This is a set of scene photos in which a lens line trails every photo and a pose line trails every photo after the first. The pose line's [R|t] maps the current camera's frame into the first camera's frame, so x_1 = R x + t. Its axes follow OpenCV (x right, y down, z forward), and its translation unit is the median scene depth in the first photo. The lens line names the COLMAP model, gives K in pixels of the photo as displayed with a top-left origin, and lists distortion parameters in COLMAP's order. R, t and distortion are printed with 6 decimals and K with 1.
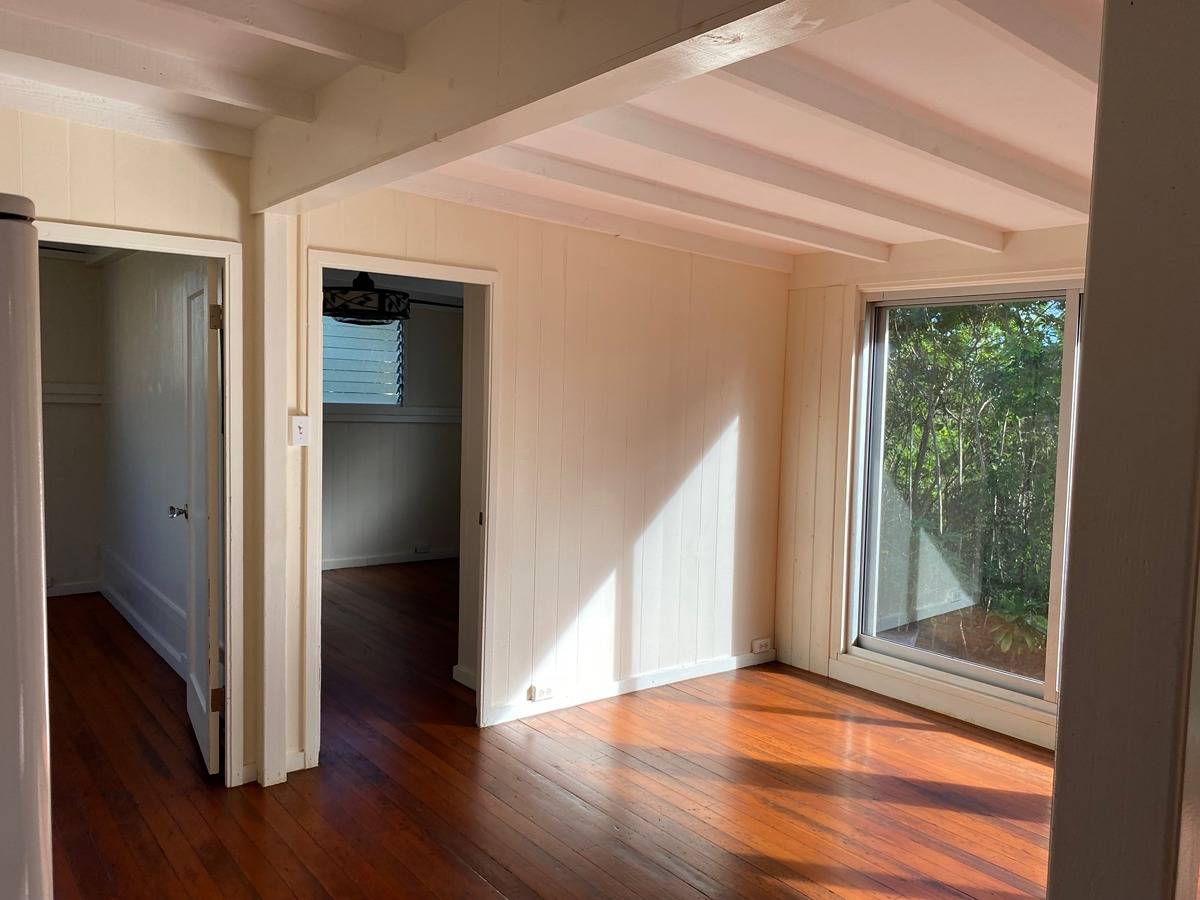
lens RADIAL K [[942.8, 0, 600.0], [0, 942.8, 450.0], [0, 0, 1]] dist [0.037467, -0.064017]
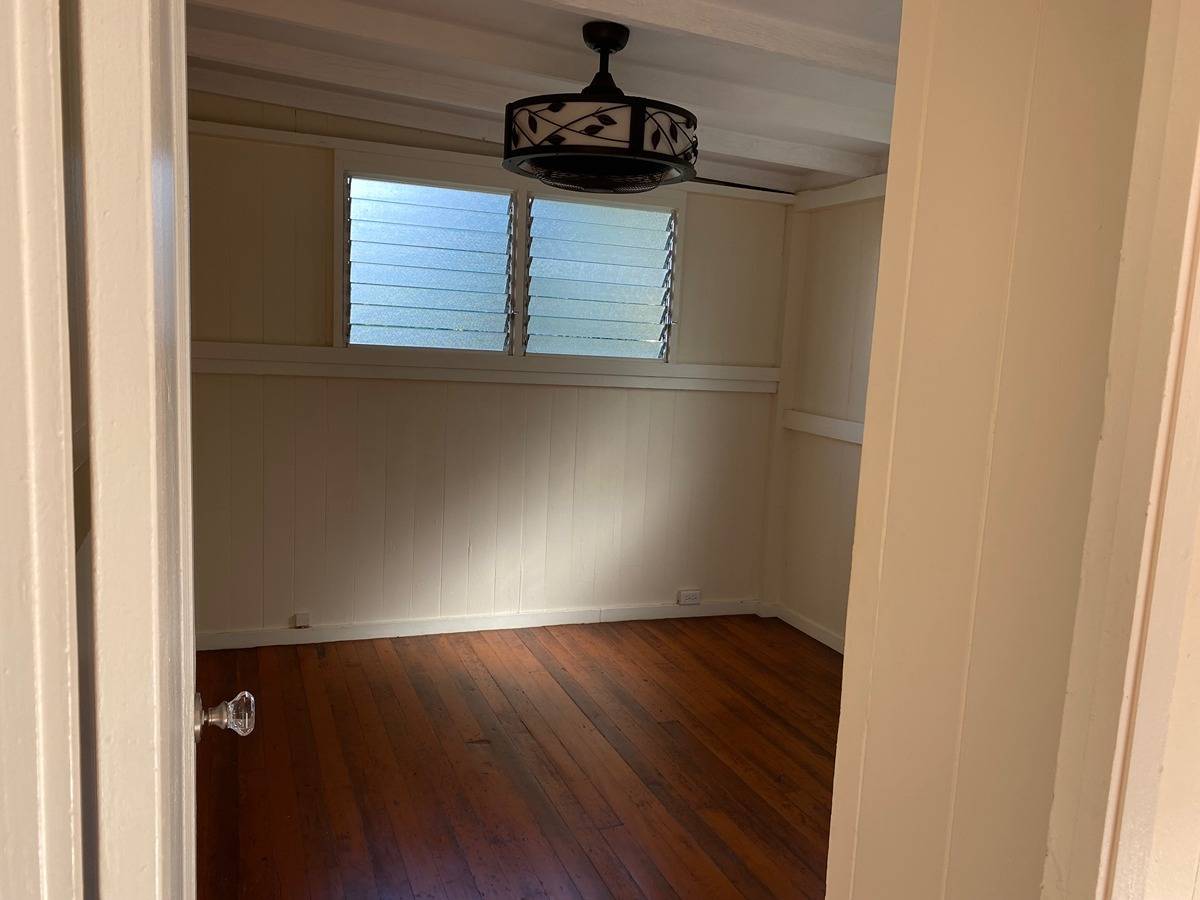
lens RADIAL K [[942.8, 0, 600.0], [0, 942.8, 450.0], [0, 0, 1]] dist [0.037467, -0.064017]
pose [[0.962425, 0.057880, -0.265308, -0.121385], [-0.044025, 0.997352, 0.057881, -0.032232], [0.267955, -0.044026, 0.962425, 0.561789]]
